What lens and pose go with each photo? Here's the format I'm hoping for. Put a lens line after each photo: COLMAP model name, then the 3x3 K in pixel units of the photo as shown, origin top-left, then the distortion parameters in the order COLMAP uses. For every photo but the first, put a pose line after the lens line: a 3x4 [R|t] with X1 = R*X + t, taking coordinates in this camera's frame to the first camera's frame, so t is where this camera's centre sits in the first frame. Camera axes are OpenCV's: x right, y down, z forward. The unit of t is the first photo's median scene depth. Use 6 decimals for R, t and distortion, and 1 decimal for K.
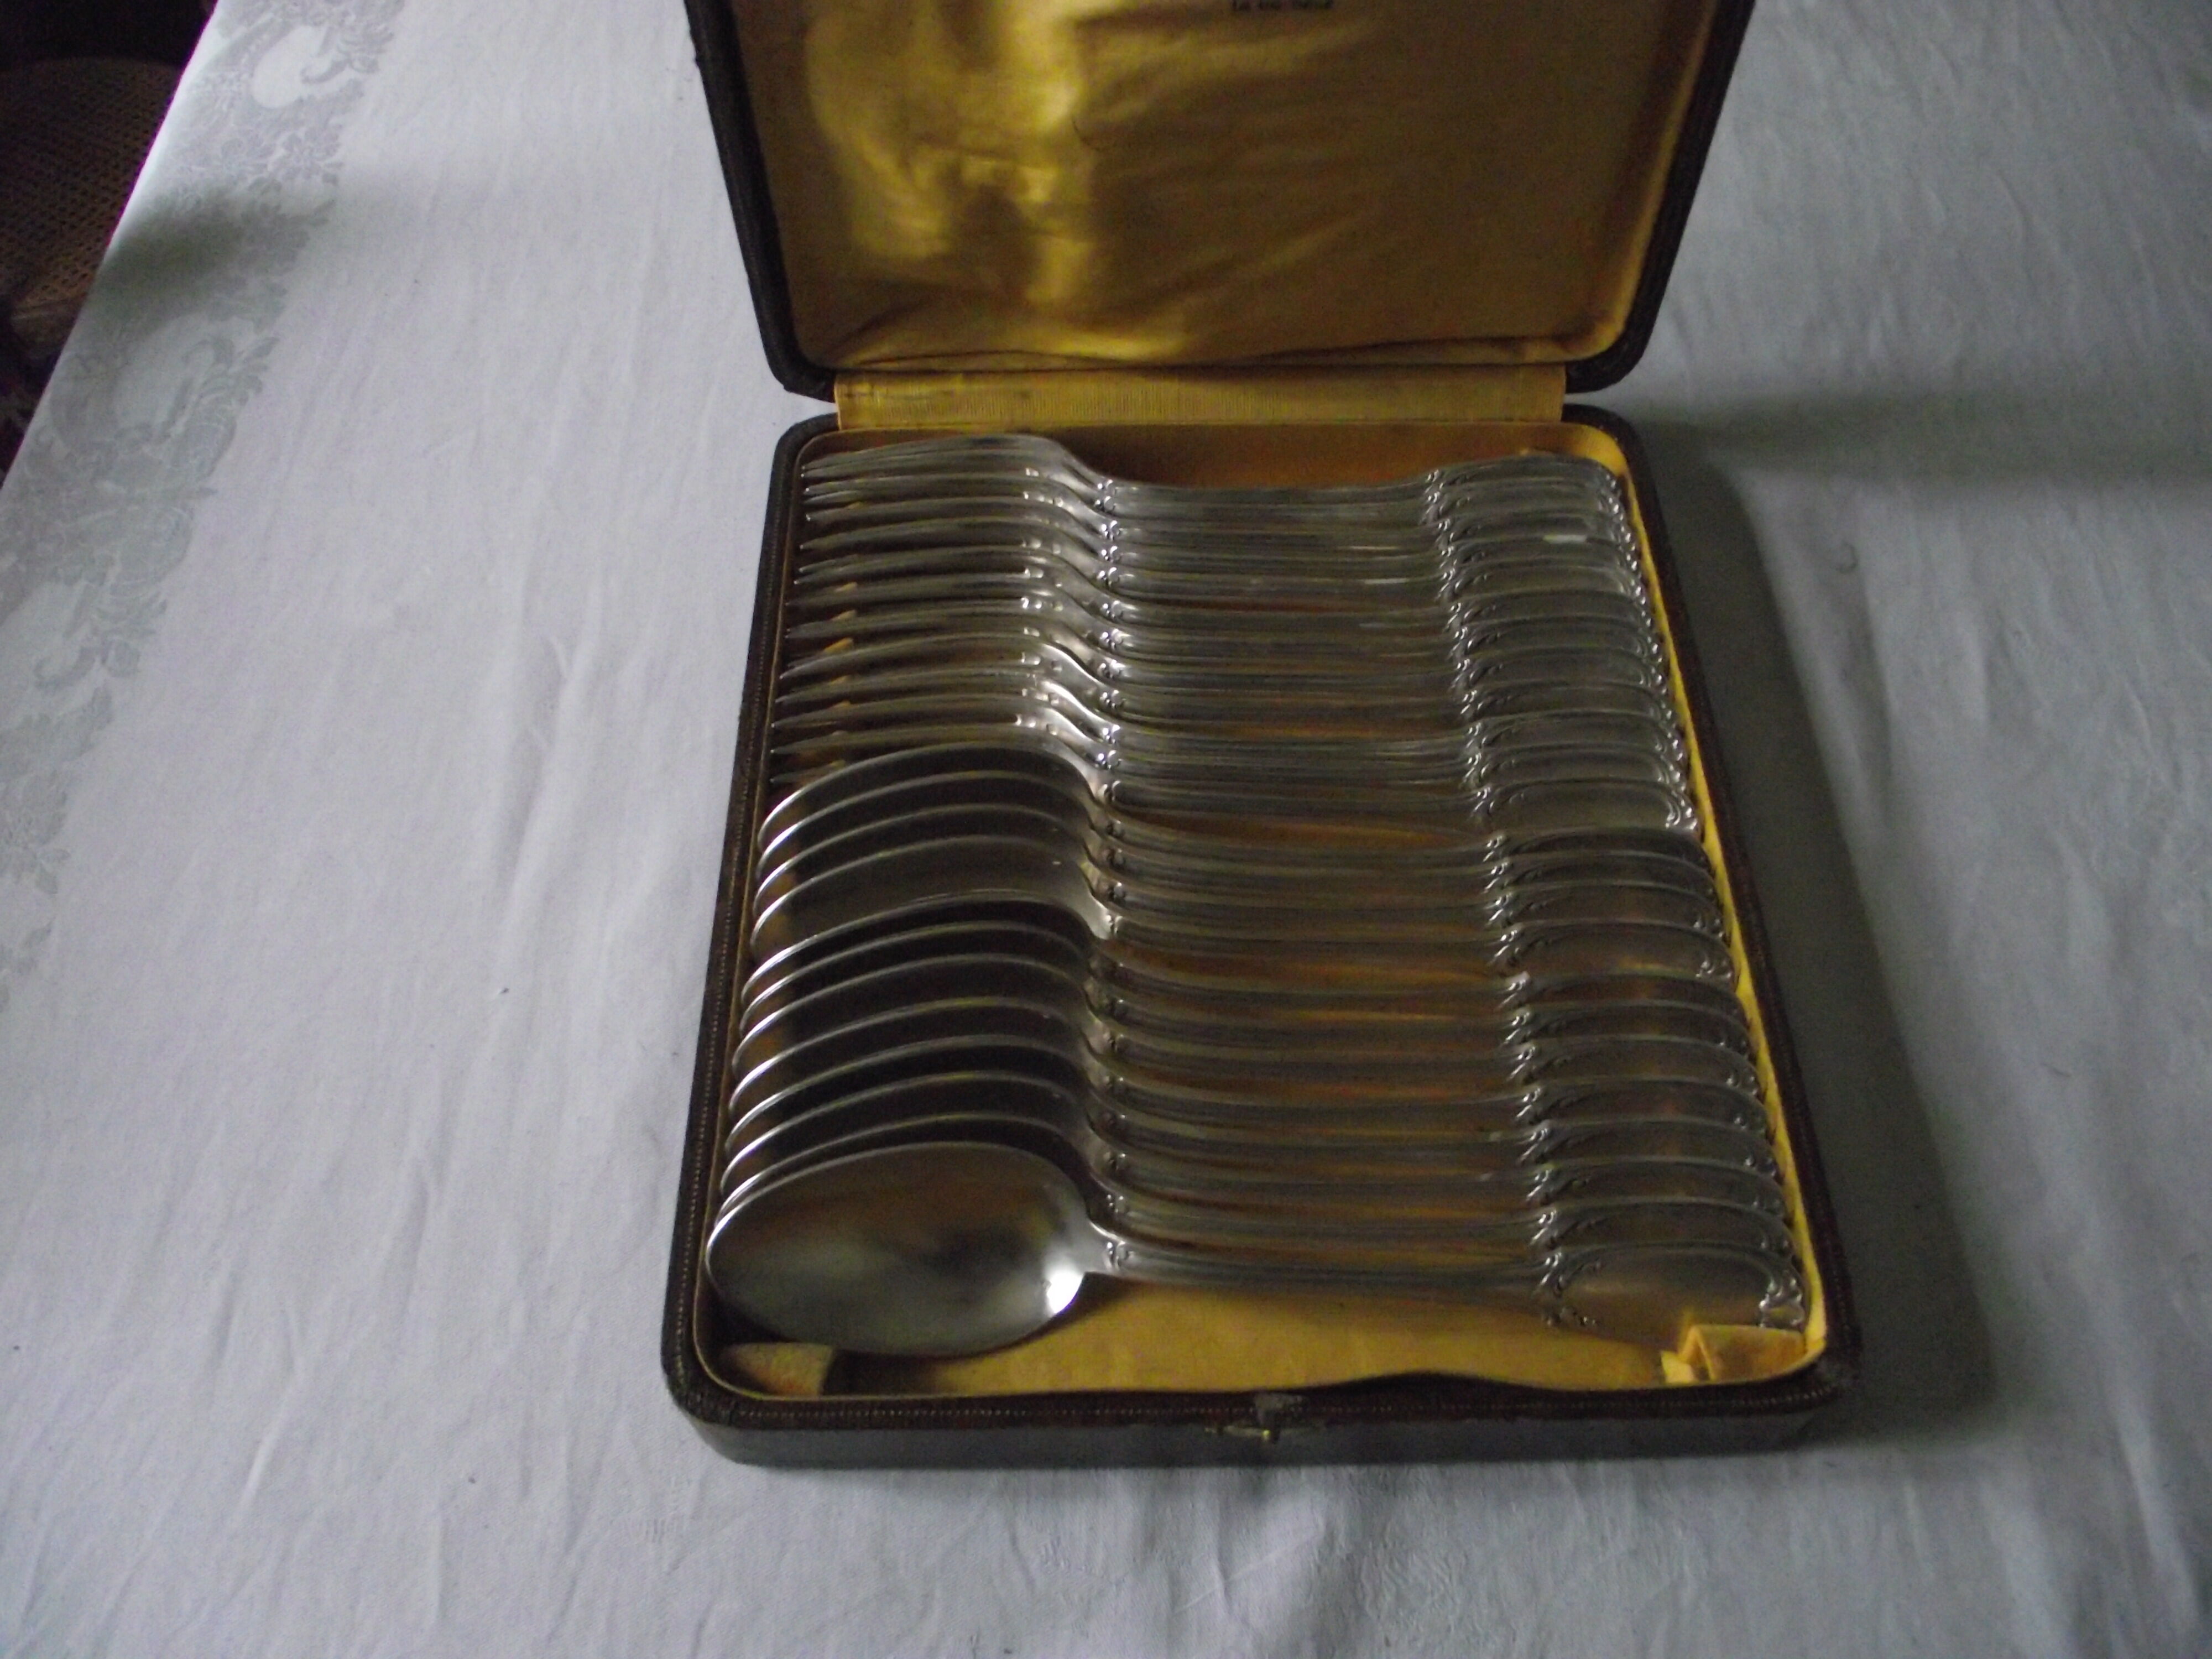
lens RADIAL K [[1791.0, 0, 1106.0], [0, 1791.0, 829.5], [0, 0, 1]] dist [-0.073427, 0.046096]
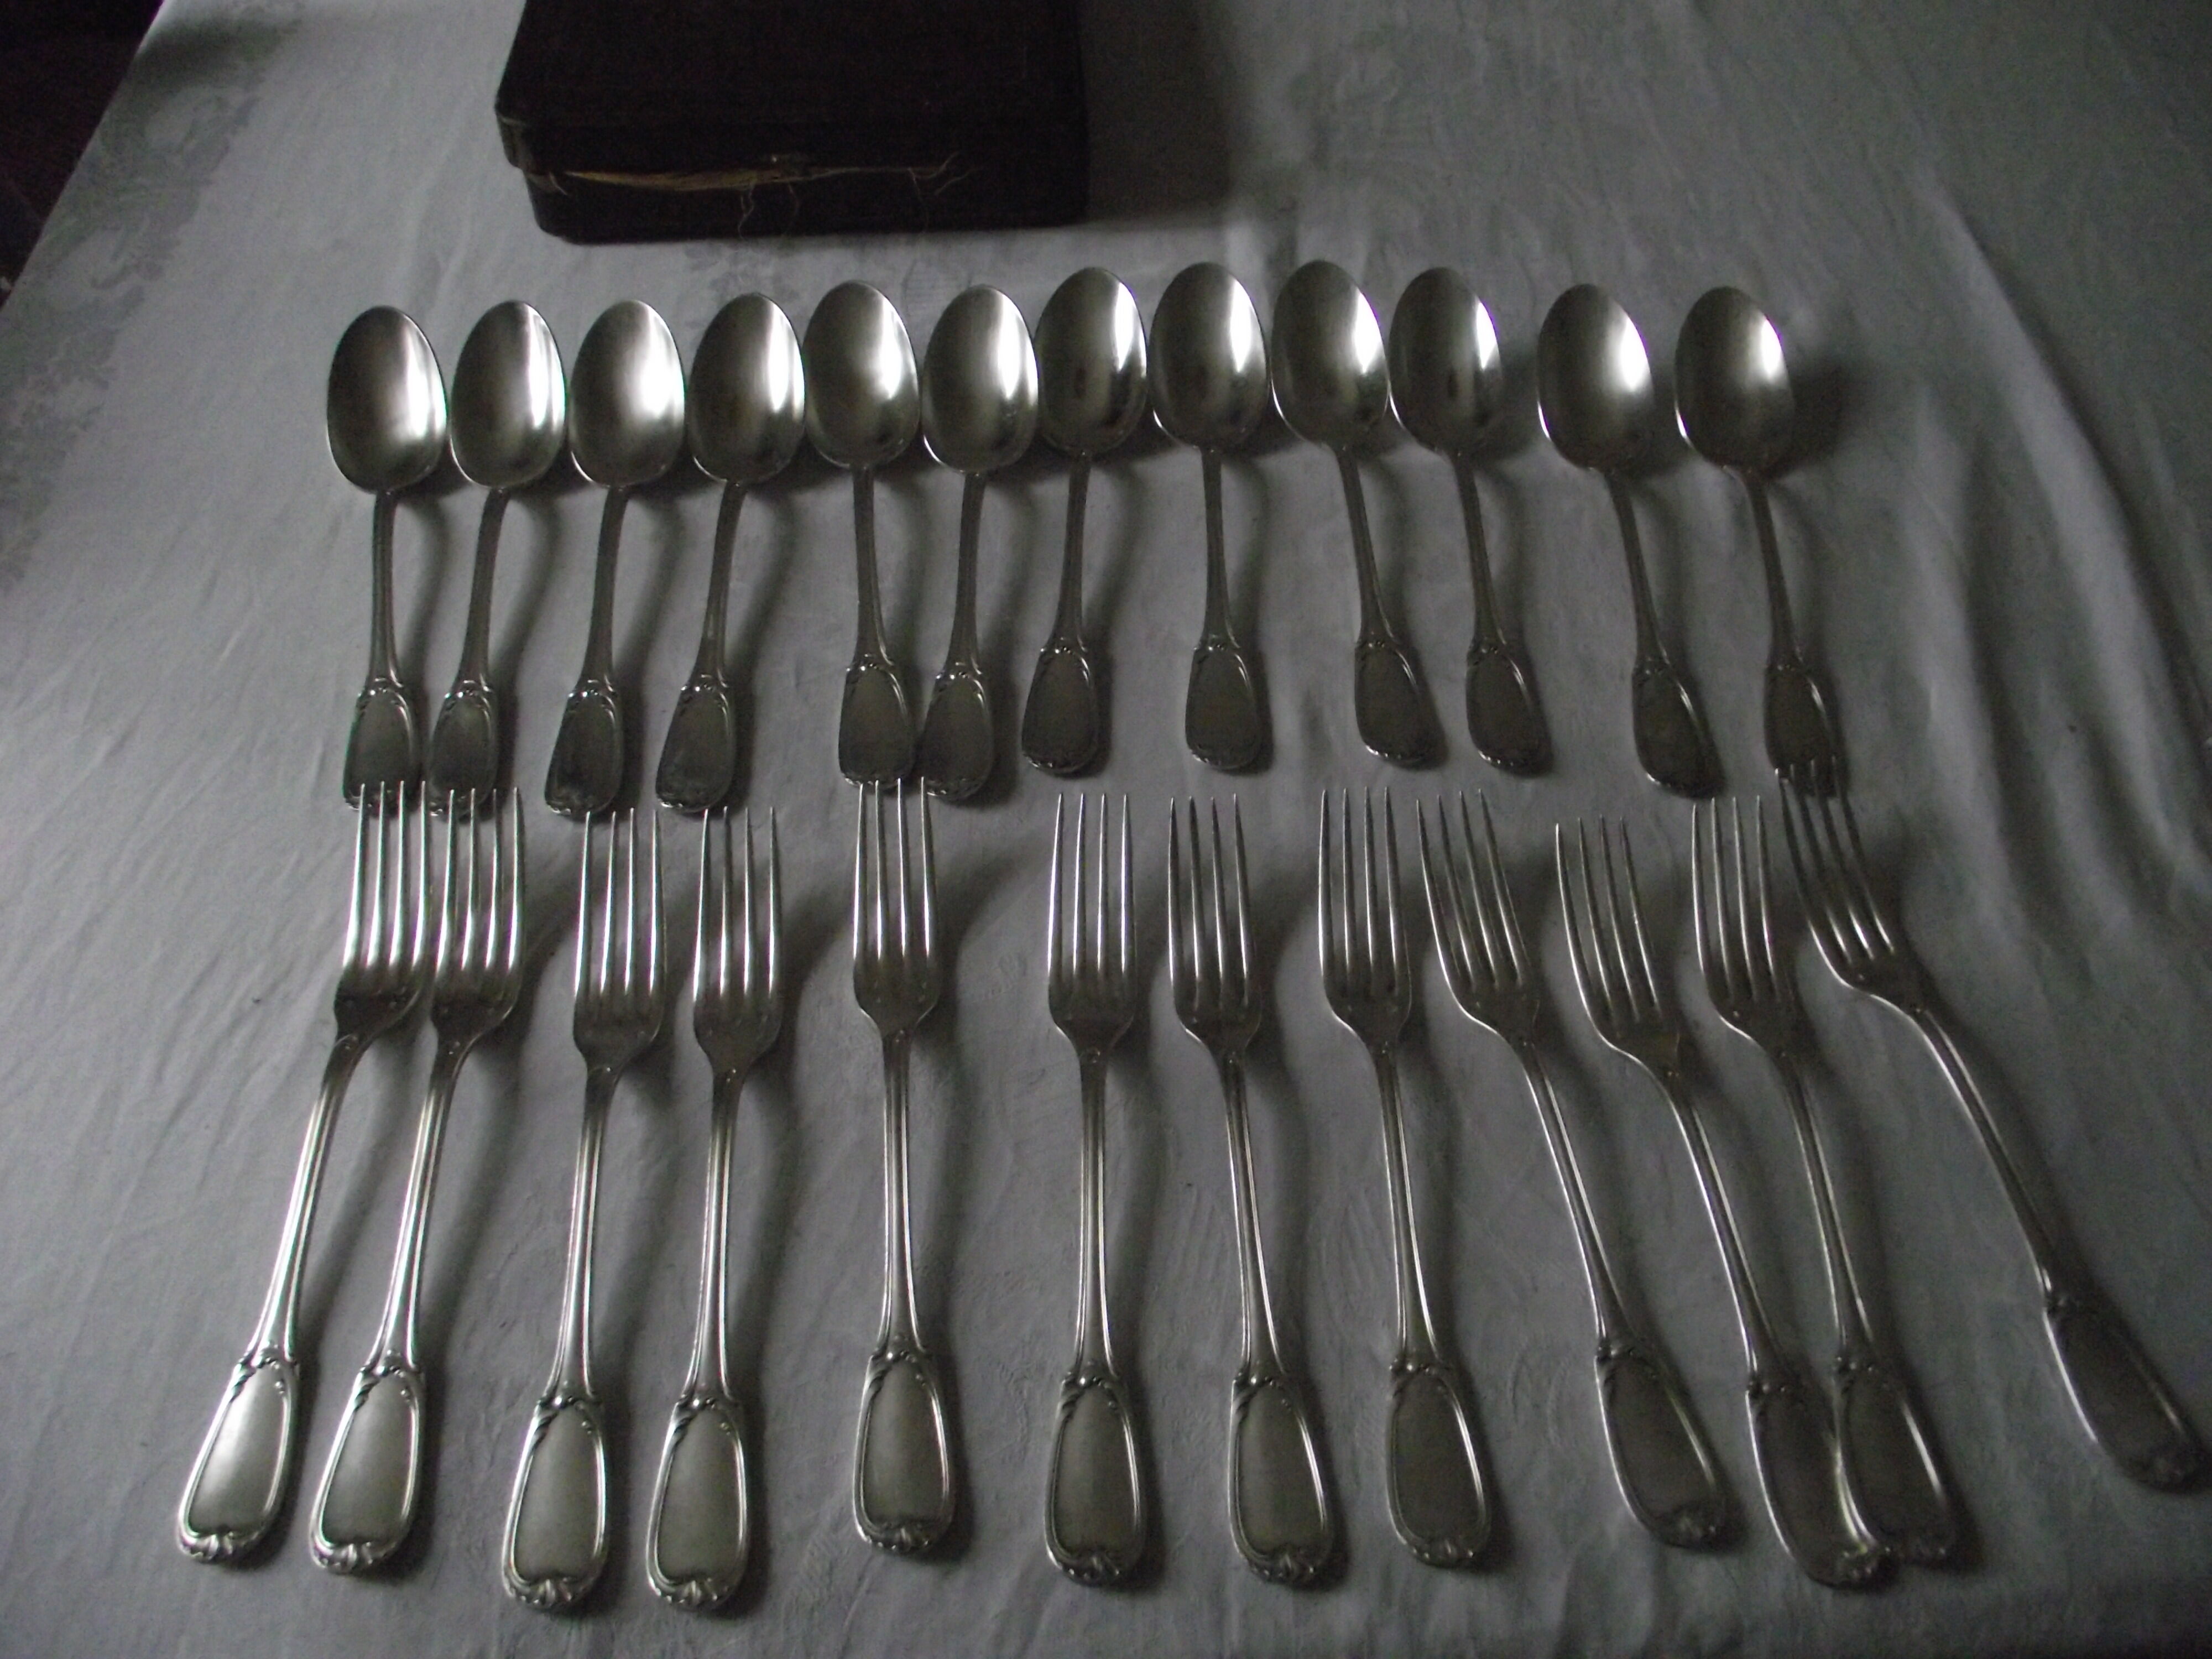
lens RADIAL K [[1791.0, 0, 1106.0], [0, 1791.0, 829.5], [0, 0, 1]] dist [-0.073427, 0.046096]
pose [[0.999178, 0.010815, 0.039072, 0.215705], [-0.008471, 0.998182, -0.059676, 0.477863], [-0.039646, 0.059296, 0.997453, -0.524715]]
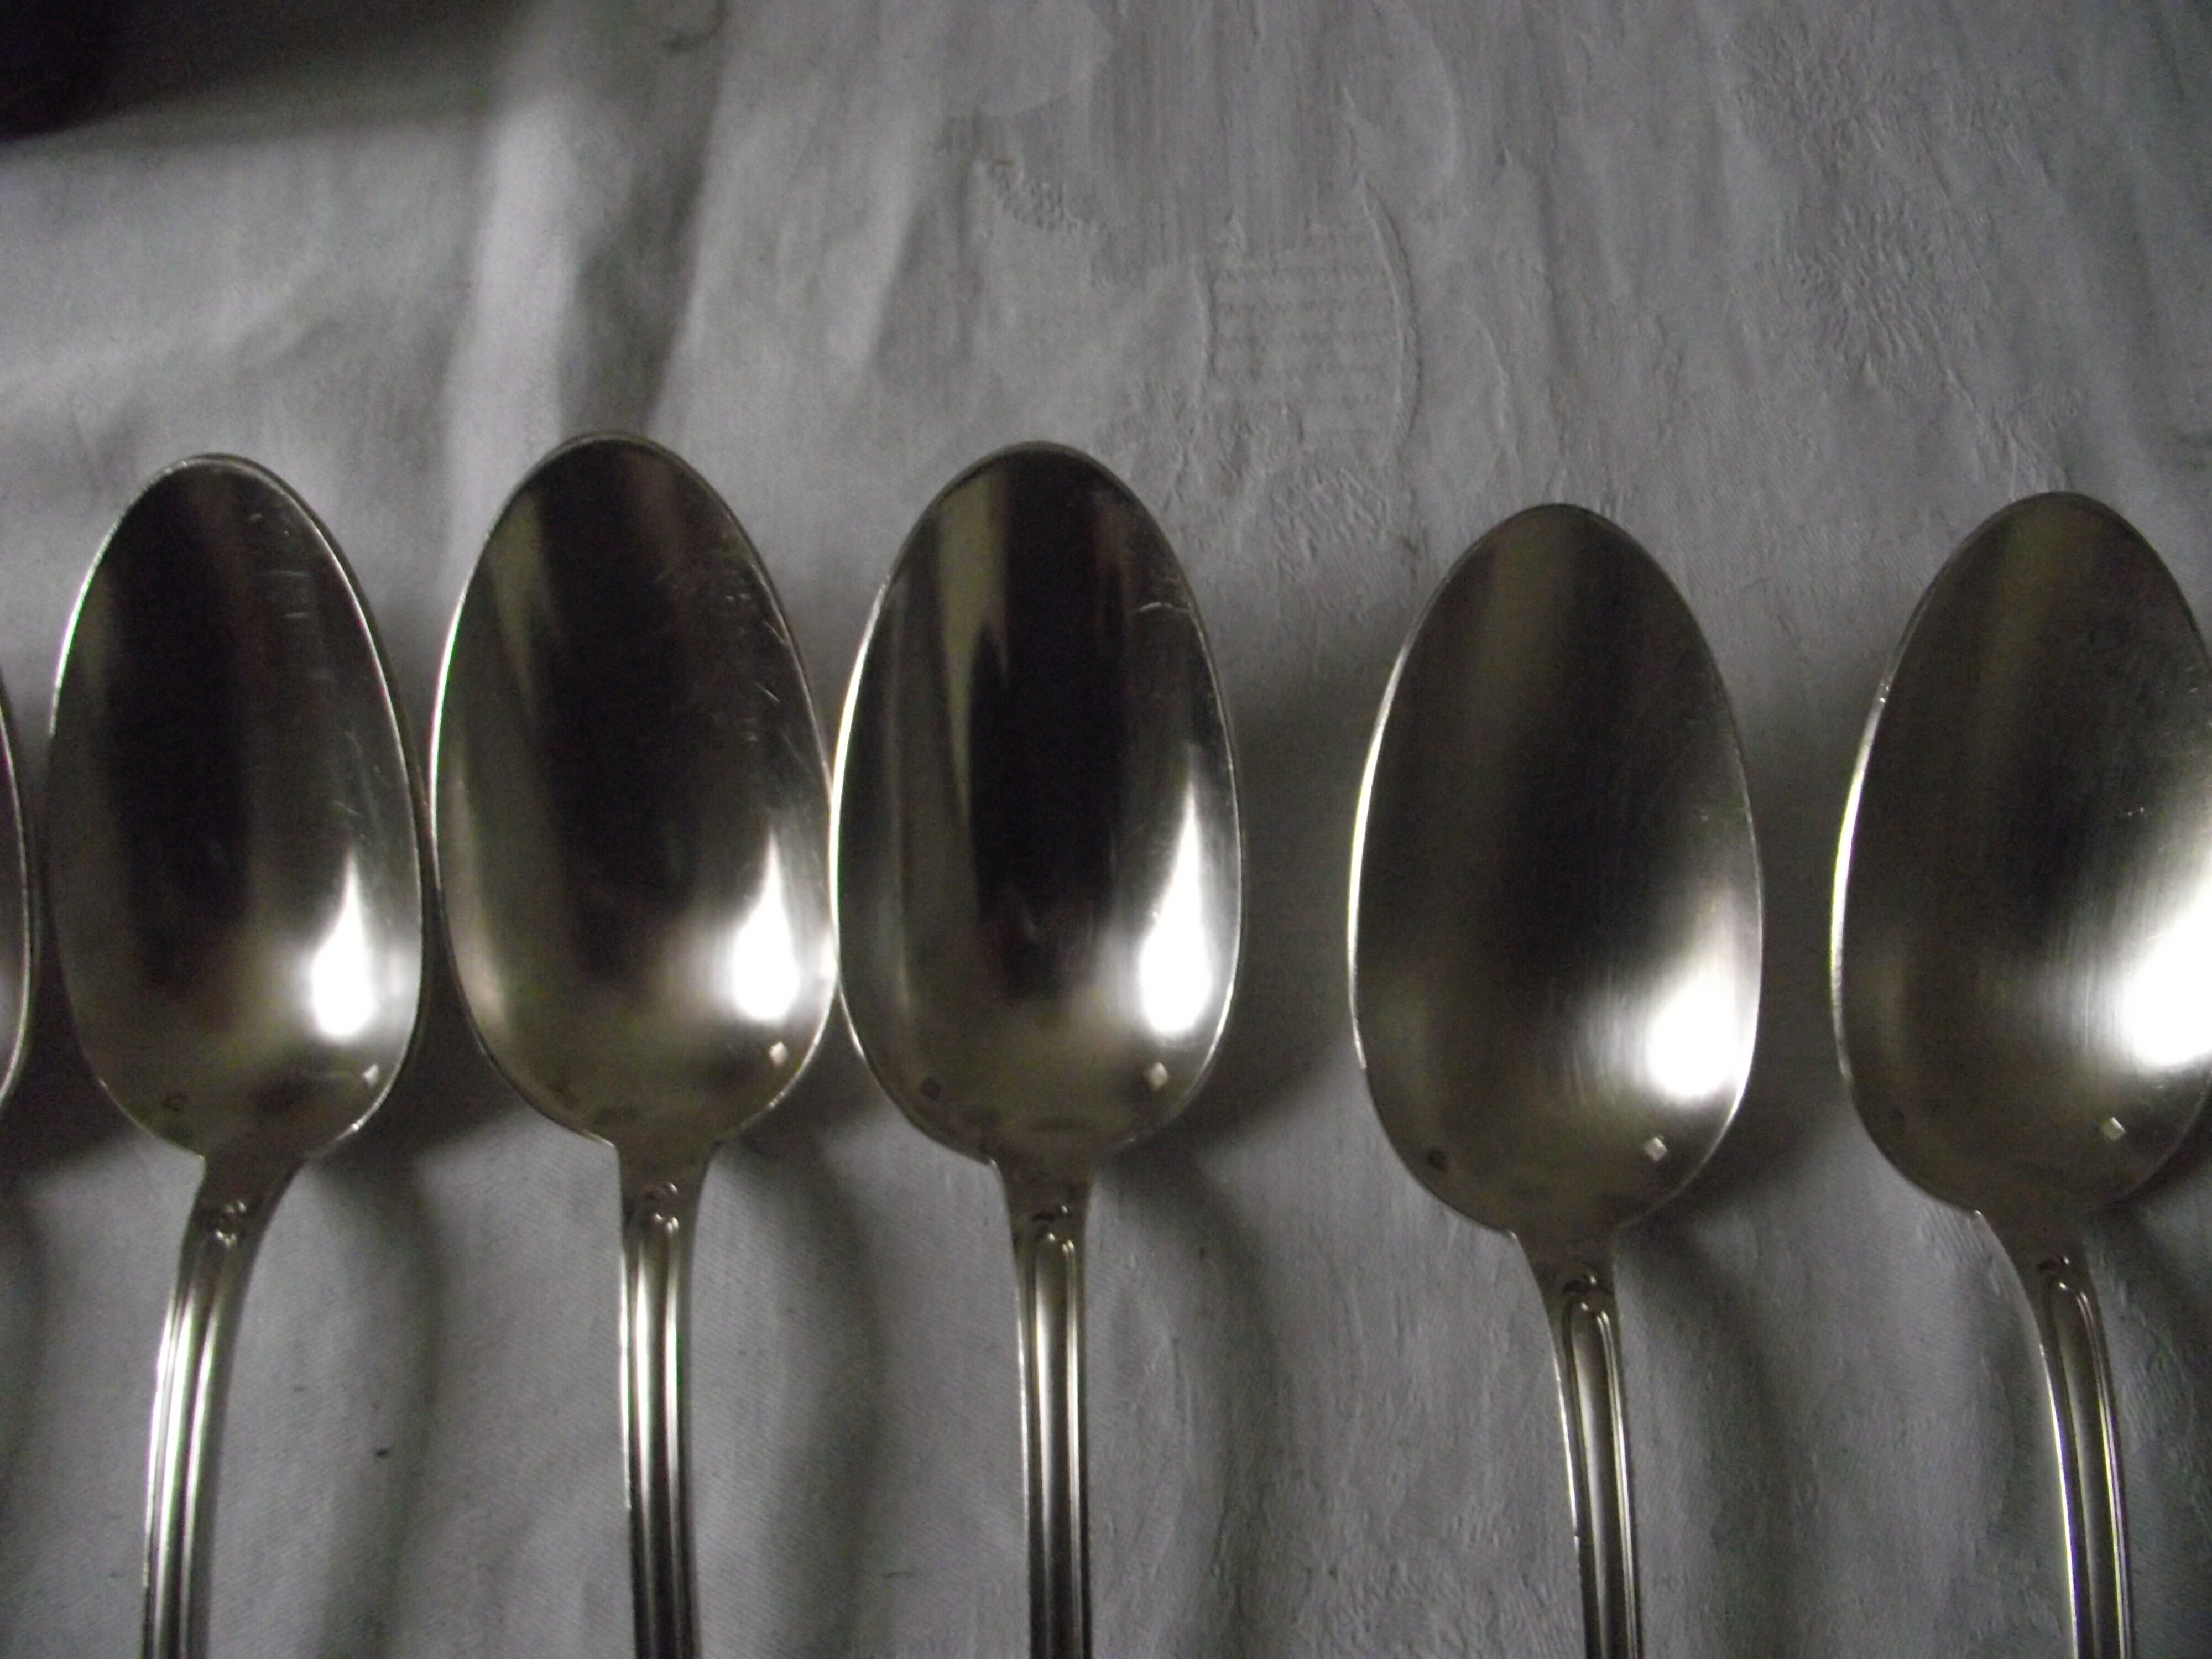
lens RADIAL K [[1791.0, 0, 1106.0], [0, 1791.0, 829.5], [0, 0, 1]] dist [-0.073427, 0.046096]
pose [[0.999790, -0.020145, 0.003796, 0.543126], [0.018286, 0.960126, 0.278970, -0.080797], [-0.009265, -0.278842, 0.960292, 0.438051]]
